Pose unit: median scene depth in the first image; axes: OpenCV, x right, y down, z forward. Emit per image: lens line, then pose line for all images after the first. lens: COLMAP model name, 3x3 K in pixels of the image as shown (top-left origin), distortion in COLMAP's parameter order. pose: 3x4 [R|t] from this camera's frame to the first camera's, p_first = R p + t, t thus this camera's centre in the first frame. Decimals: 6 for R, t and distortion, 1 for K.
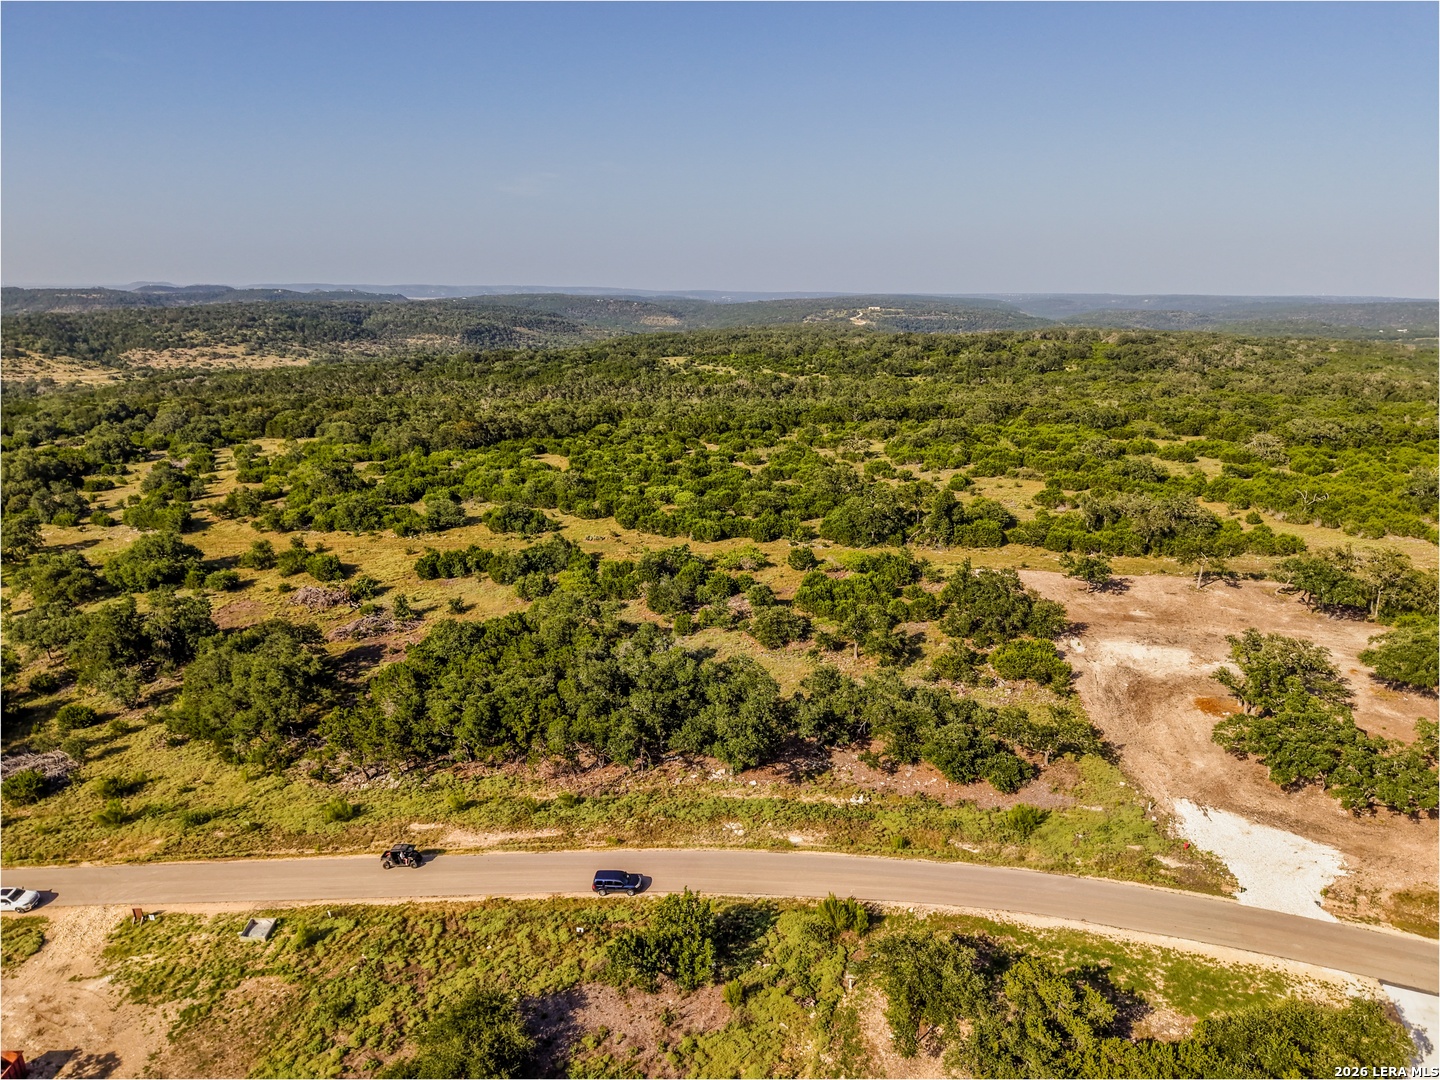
lens RADIAL K [[961.7, 0, 717.9], [0, 961.7, 543.1], [0, 0, 1]] dist [0.026575, -0.025438]
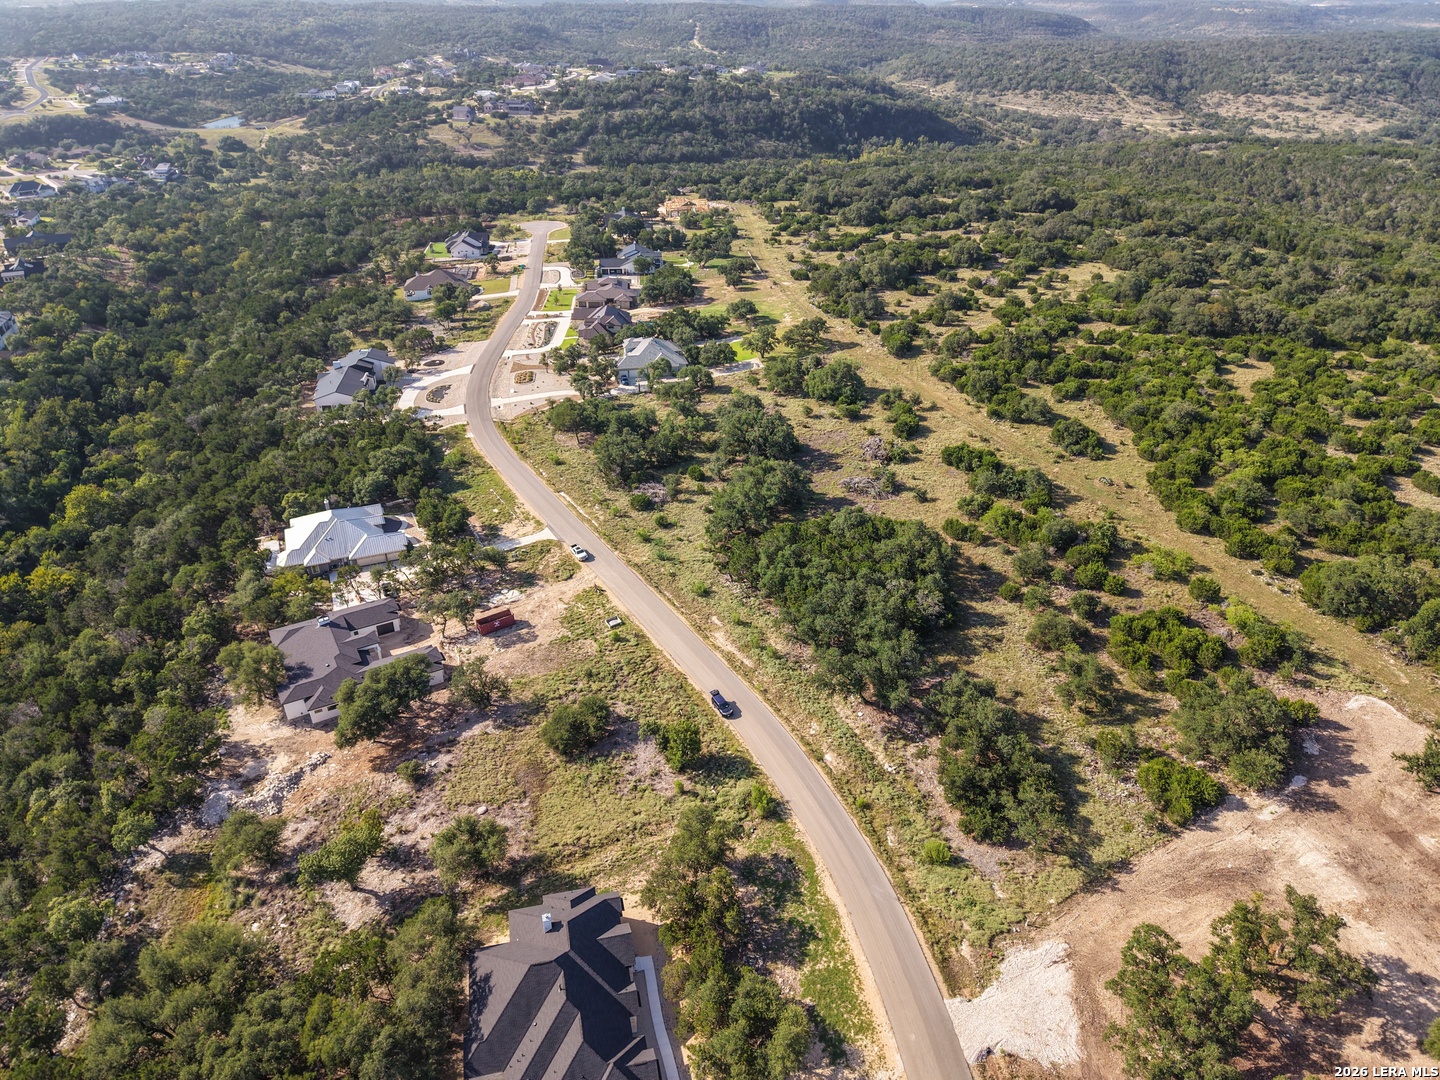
lens RADIAL K [[961.7, 0, 717.9], [0, 961.7, 543.1], [0, 0, 1]] dist [0.026575, -0.025438]
pose [[0.513159, 0.436691, -0.738898, 0.674613], [-0.226884, 0.899285, 0.373911, -0.351935], [0.827763, -0.024232, 0.560554, 0.053329]]
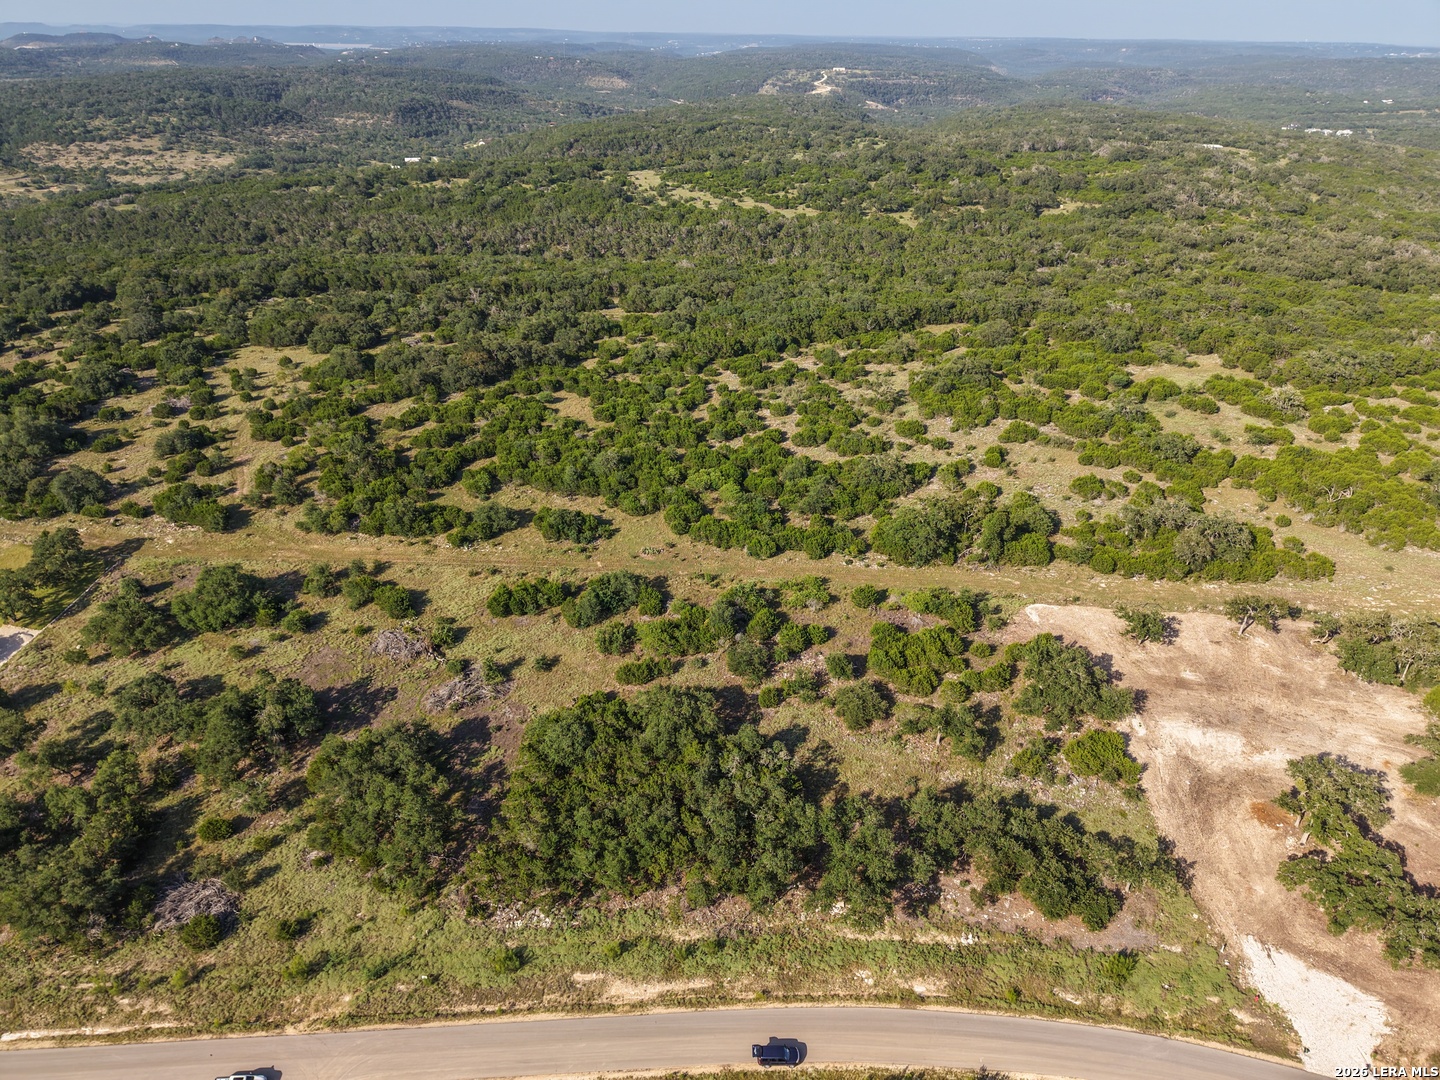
lens RADIAL K [[961.7, 0, 717.9], [0, 961.7, 543.1], [0, 0, 1]] dist [0.026575, -0.025438]
pose [[0.998677, -0.021963, 0.046500, -0.149296], [0.010647, 0.972927, 0.230869, -0.353645], [-0.050312, -0.230068, 0.971873, 0.011334]]
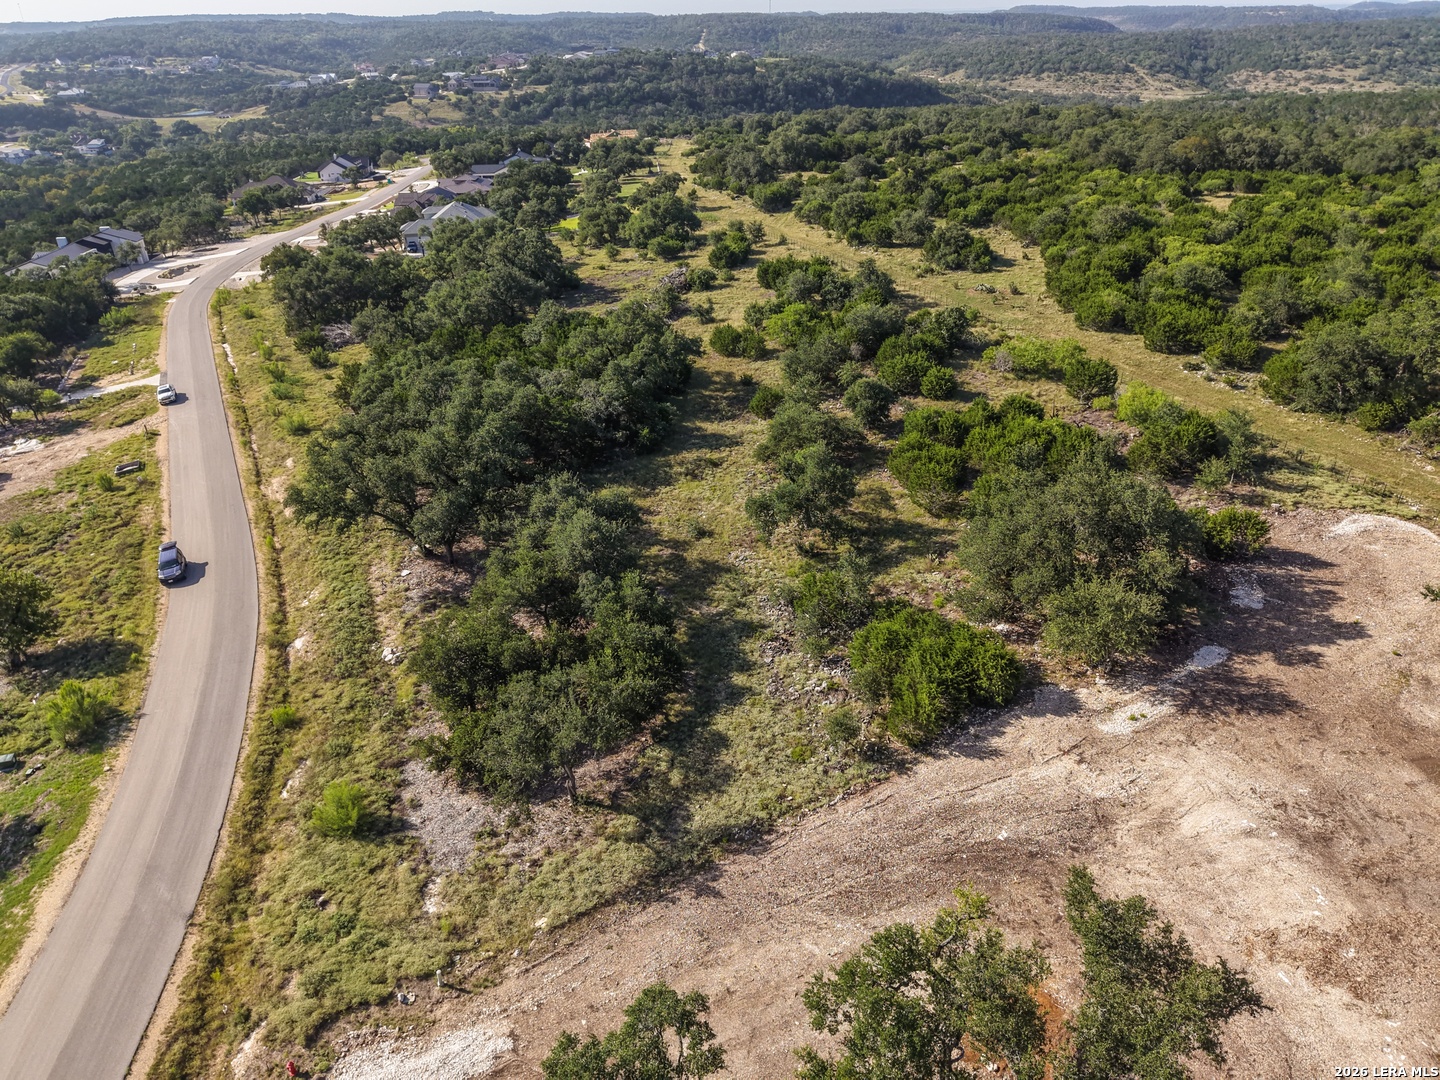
lens RADIAL K [[961.7, 0, 717.9], [0, 961.7, 543.1], [0, 0, 1]] dist [0.026575, -0.025438]
pose [[0.484086, 0.408277, -0.773932, 0.567655], [-0.207108, 0.912802, 0.351992, -0.061814], [0.850157, -0.010107, 0.526432, 0.656053]]
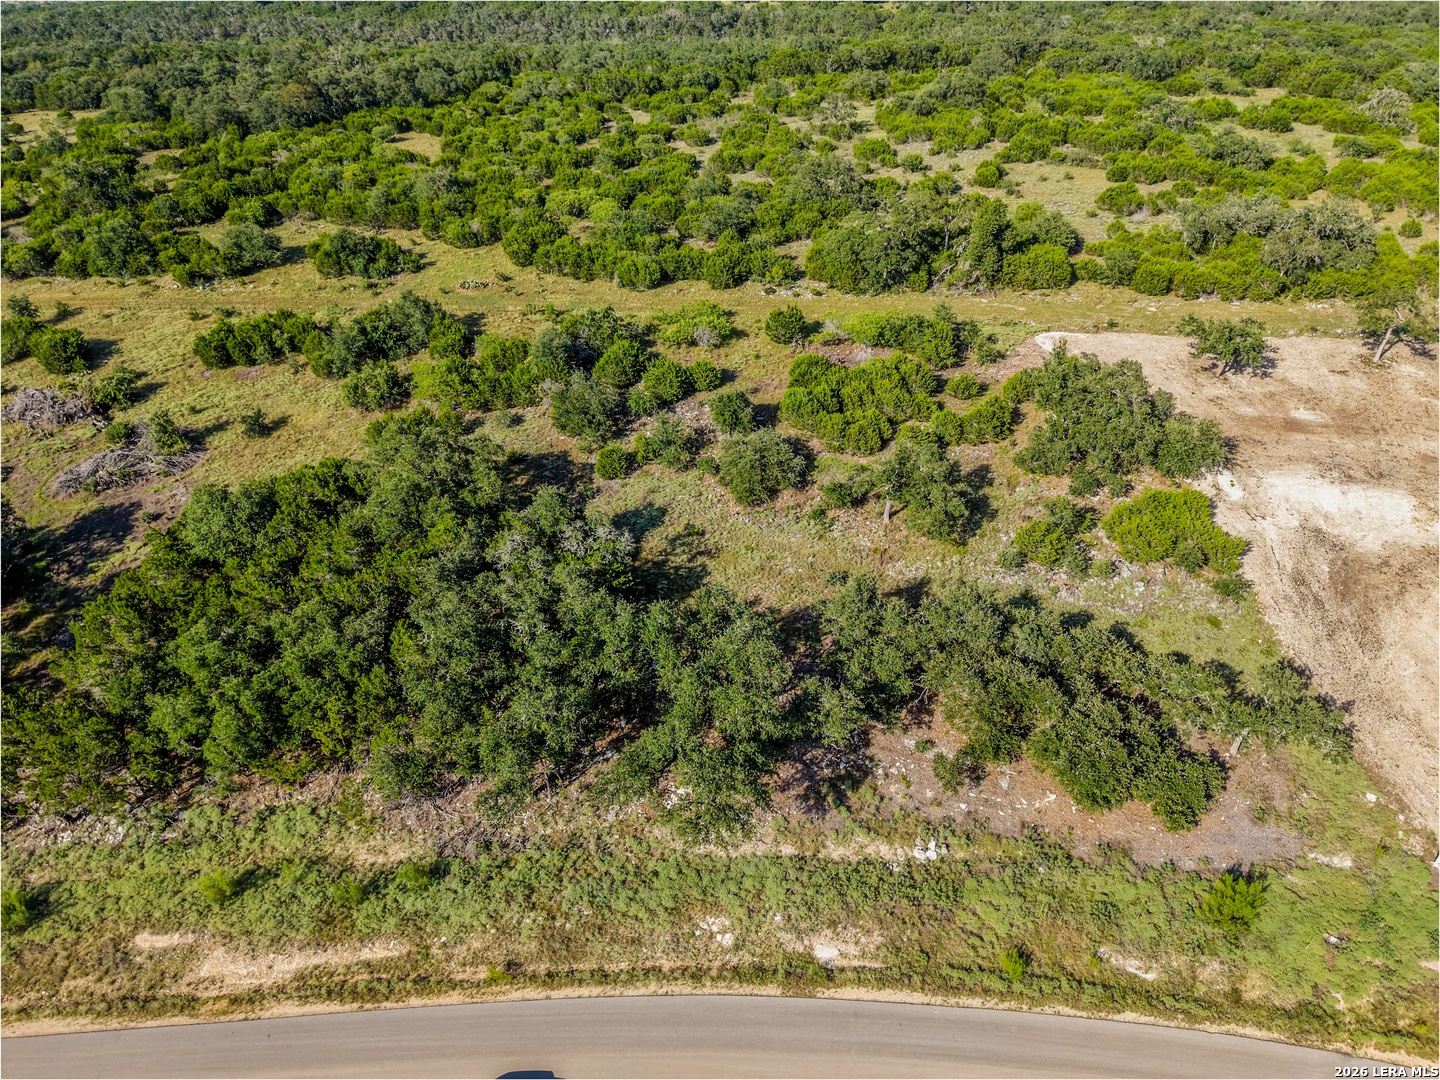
lens RADIAL K [[961.7, 0, 717.9], [0, 961.7, 543.1], [0, 0, 1]] dist [0.026575, -0.025438]
pose [[0.997613, -0.043511, 0.053611, -0.001726], [0.023291, 0.943012, 0.331943, -0.078917], [-0.064999, -0.329902, 0.941775, 0.408794]]
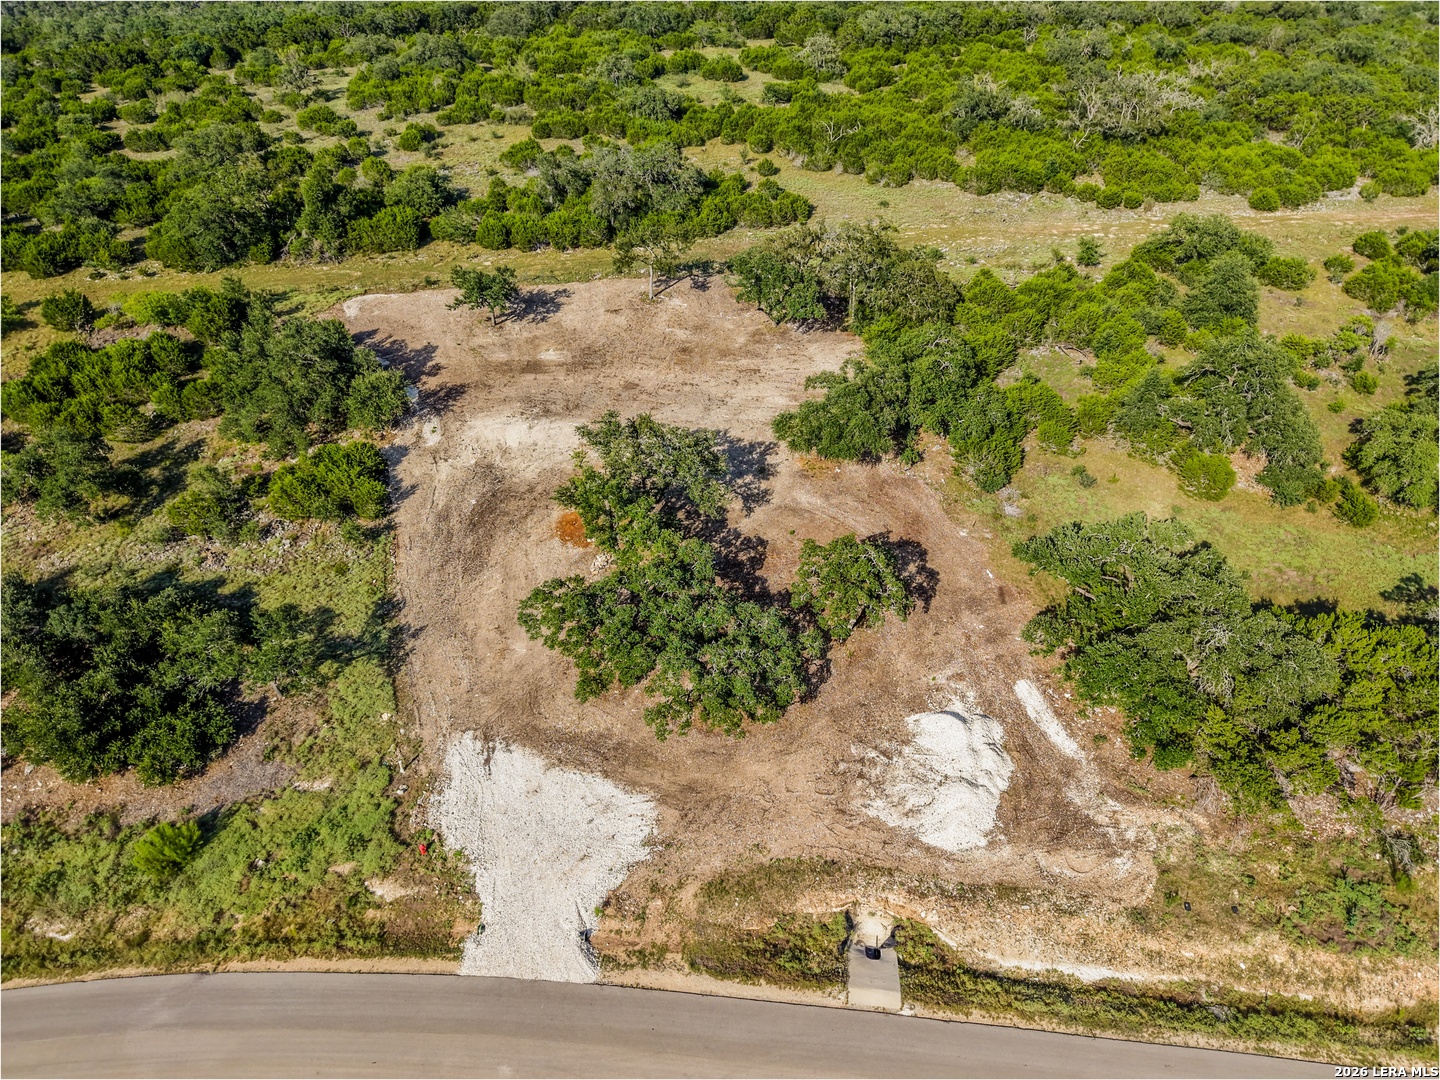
lens RADIAL K [[961.7, 0, 717.9], [0, 961.7, 543.1], [0, 0, 1]] dist [0.026575, -0.025438]
pose [[0.949667, -0.186961, 0.251352, 0.380322], [0.083665, 0.924602, 0.371633, -0.054046], [-0.301882, -0.331898, 0.893706, 0.323548]]
